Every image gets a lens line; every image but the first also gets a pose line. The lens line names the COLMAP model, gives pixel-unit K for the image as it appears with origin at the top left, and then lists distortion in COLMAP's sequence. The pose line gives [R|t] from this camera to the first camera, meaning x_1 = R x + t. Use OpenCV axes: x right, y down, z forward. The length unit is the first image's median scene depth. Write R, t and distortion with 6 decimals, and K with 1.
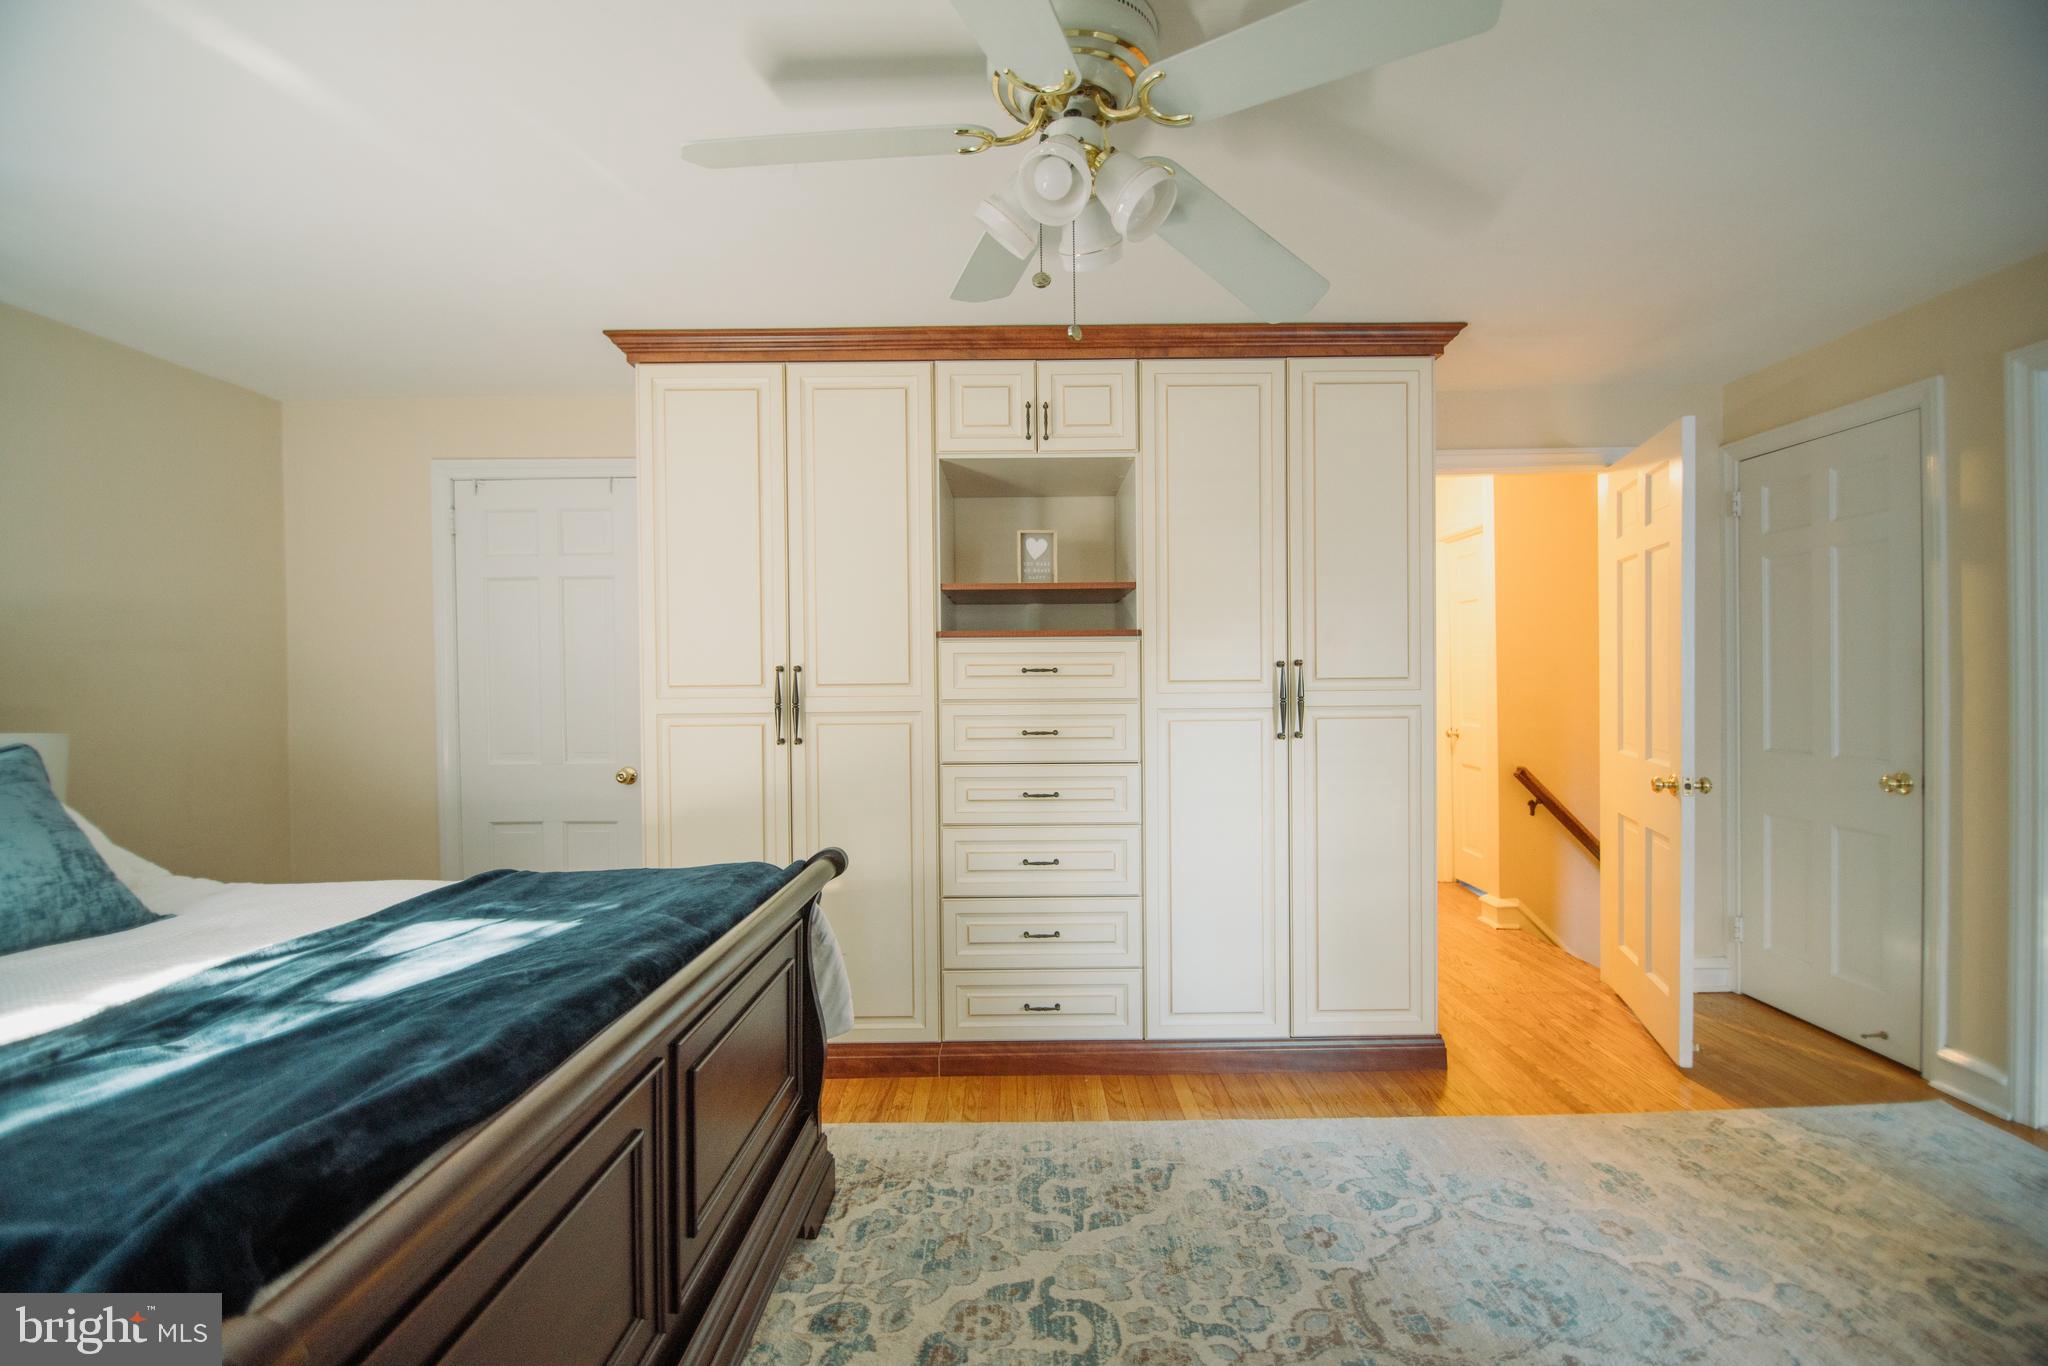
lens RADIAL K [[943.1, 0, 1028.2], [0, 943.1, 683.3], [0, 0, 1]] dist [0.008557, -0.013799]
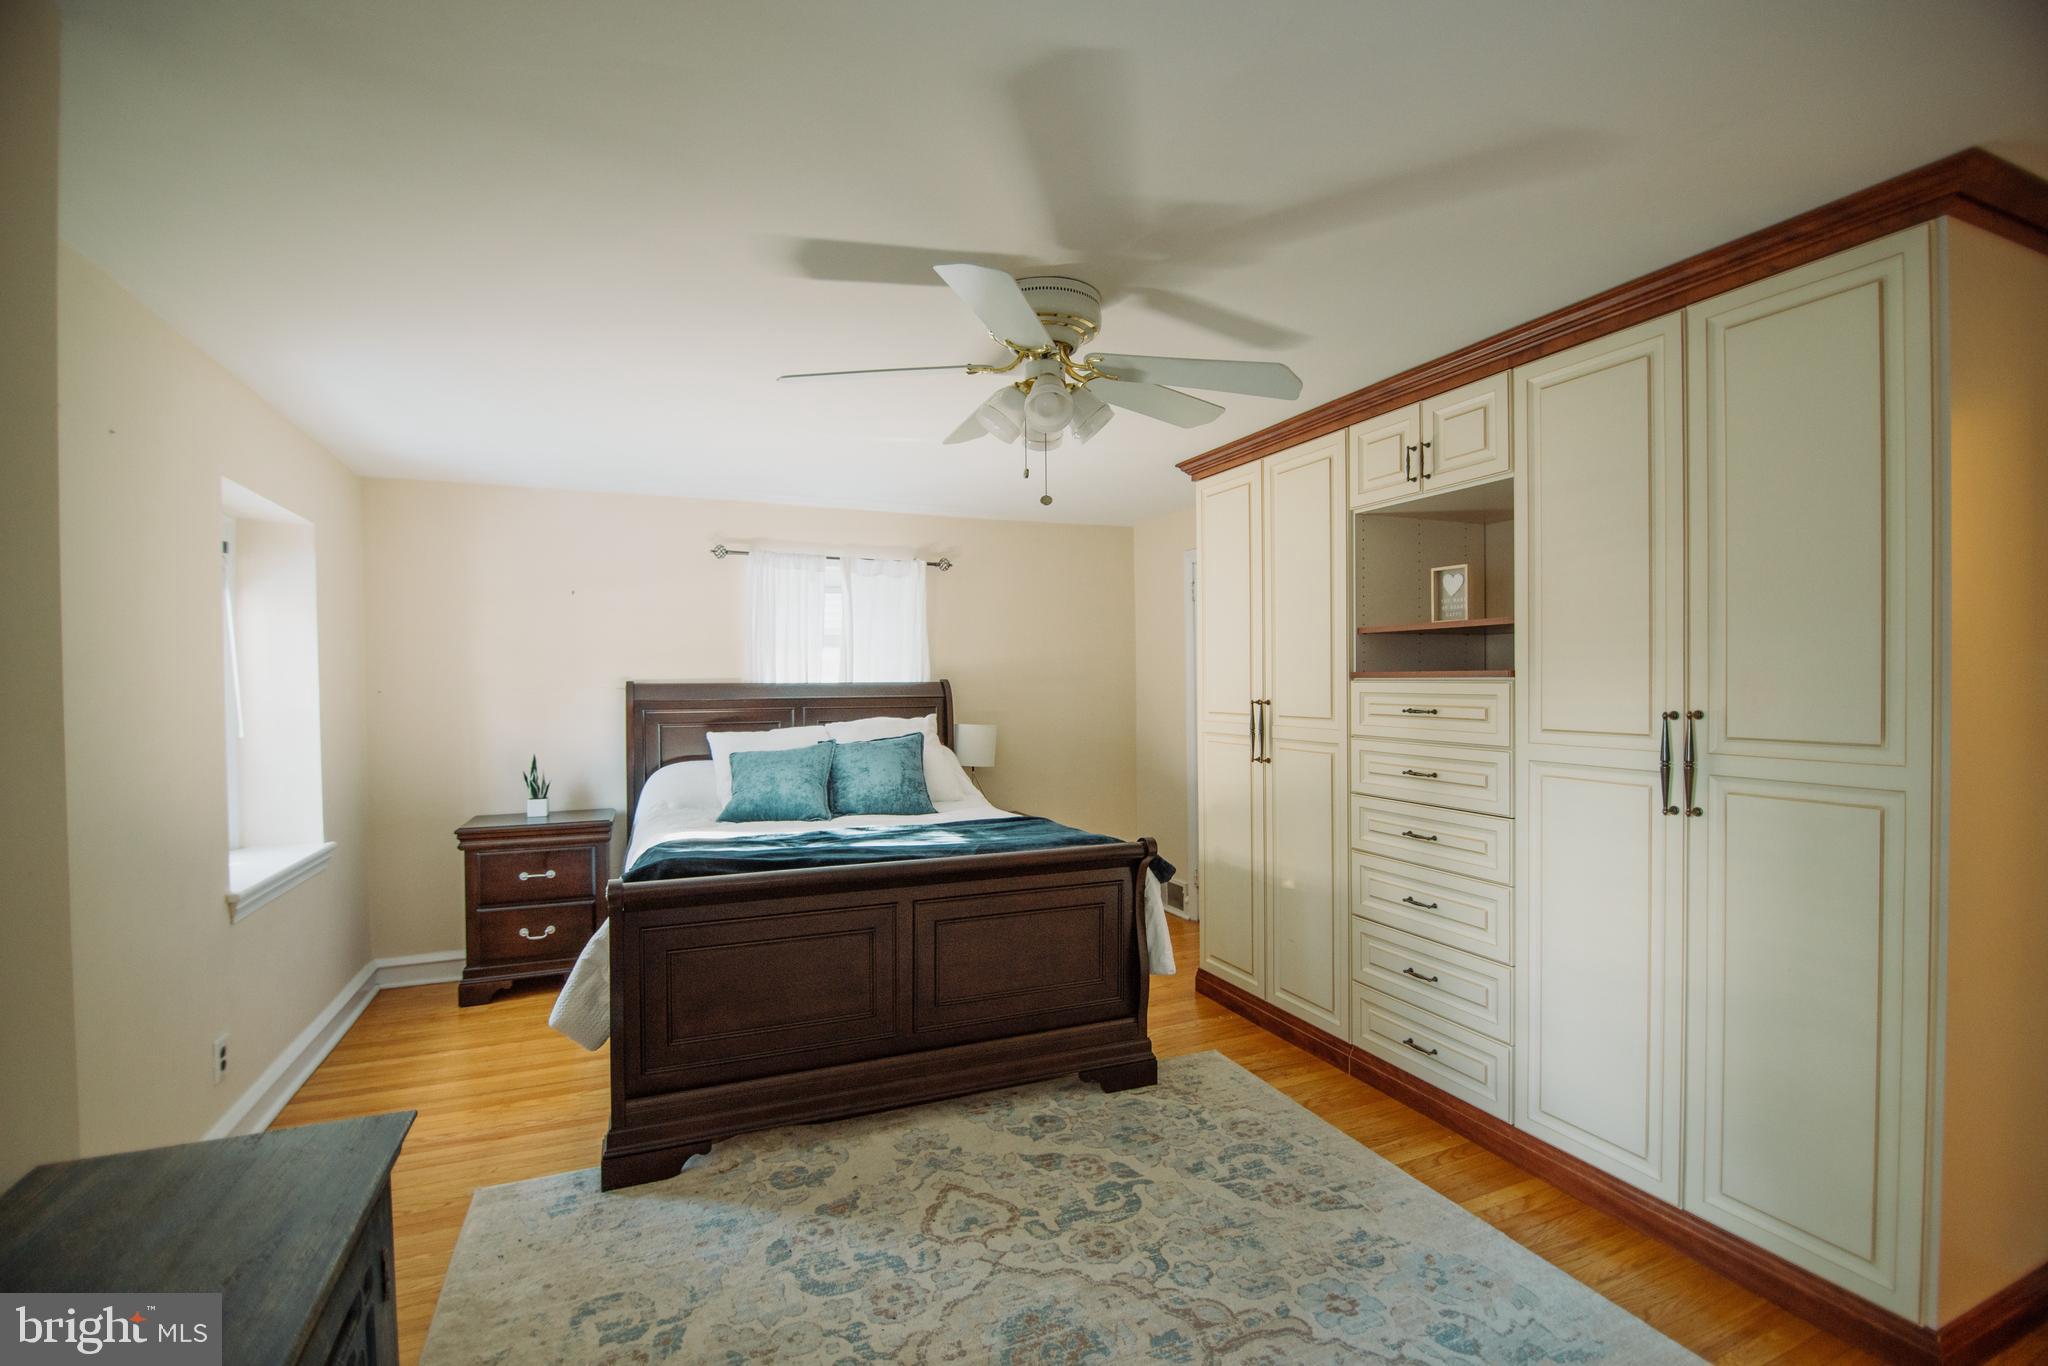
lens RADIAL K [[914.3, 0, 985.7], [0, 914.3, 693.9], [0, 0, 1]] dist [-0.000862, -0.000523]
pose [[0.361703, 0.021375, -0.932048, 0.749456], [-0.001116, 0.999746, 0.022494, -0.053874], [0.932293, -0.007096, 0.361635, 0.219785]]
